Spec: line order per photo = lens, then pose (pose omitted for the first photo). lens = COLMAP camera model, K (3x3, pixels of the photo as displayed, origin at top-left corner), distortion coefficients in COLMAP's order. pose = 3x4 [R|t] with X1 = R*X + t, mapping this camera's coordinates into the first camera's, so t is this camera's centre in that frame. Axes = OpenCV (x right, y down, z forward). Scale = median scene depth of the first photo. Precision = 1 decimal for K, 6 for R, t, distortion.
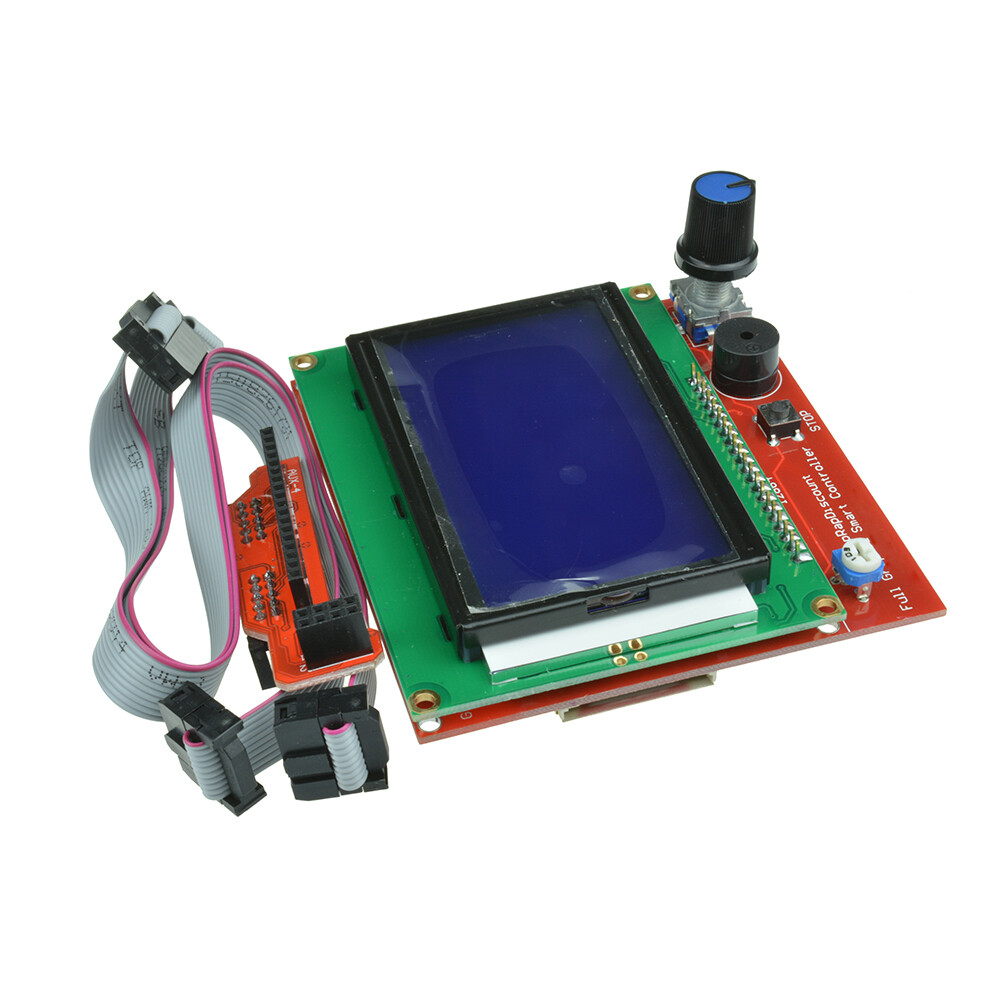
lens RADIAL K [[1898.5, 0, 500.0], [0, 1898.5, 500.0], [0, 0, 1]] dist [0.062185, 0.022443]
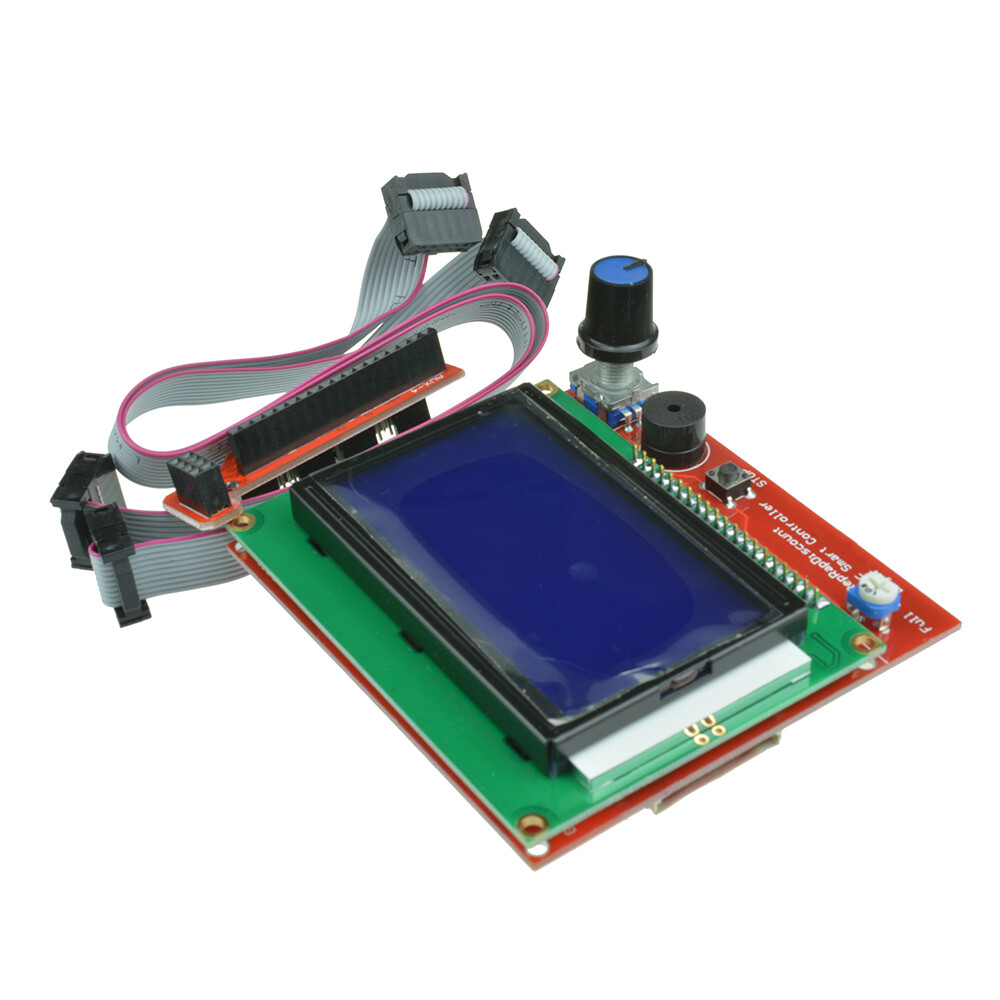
lens RADIAL K [[1898.5, 0, 500.0], [0, 1898.5, 500.0], [0, 0, 1]] dist [0.062185, 0.022443]
pose [[0.947847, -0.195382, 0.251818, -0.240051], [0.212376, 0.976290, -0.041895, -0.016949], [-0.237662, 0.093190, 0.966867, 0.047159]]
